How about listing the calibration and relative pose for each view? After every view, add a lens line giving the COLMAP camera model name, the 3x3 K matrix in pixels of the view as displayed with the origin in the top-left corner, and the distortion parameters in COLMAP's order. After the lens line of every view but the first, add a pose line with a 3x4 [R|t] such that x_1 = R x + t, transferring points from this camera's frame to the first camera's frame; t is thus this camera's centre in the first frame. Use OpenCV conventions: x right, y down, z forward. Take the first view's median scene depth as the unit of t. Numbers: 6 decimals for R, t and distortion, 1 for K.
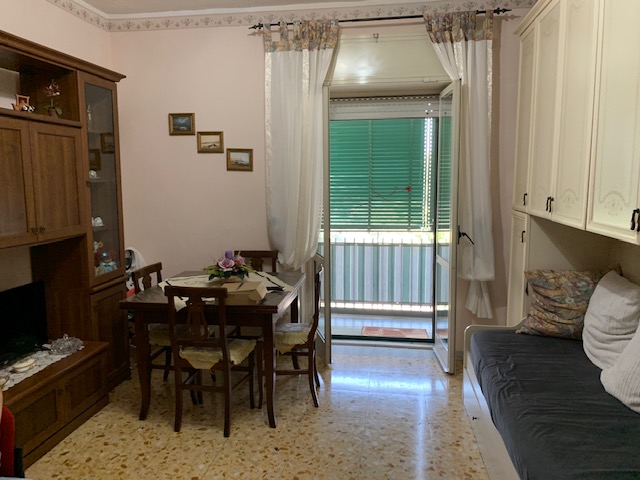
lens RADIAL K [[483.4, 0, 318.3], [0, 483.4, 227.2], [0, 0, 1]] dist [0.158368, -0.000567]
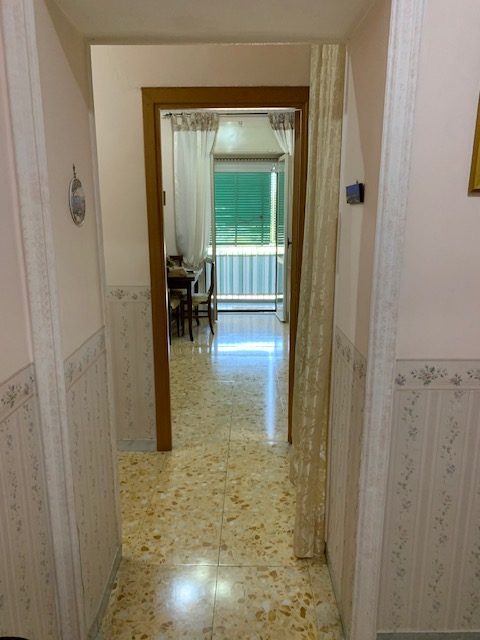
lens RADIAL K [[482.9, 0, 240.0], [0, 482.9, 320.0], [0, 0, 1]] dist [0.005074, -0.002280]
pose [[0.990136, -0.030196, 0.136820, -0.121736], [0.014737, 0.993529, 0.112621, 0.084590], [-0.139335, -0.109493, 0.984173, -0.639504]]
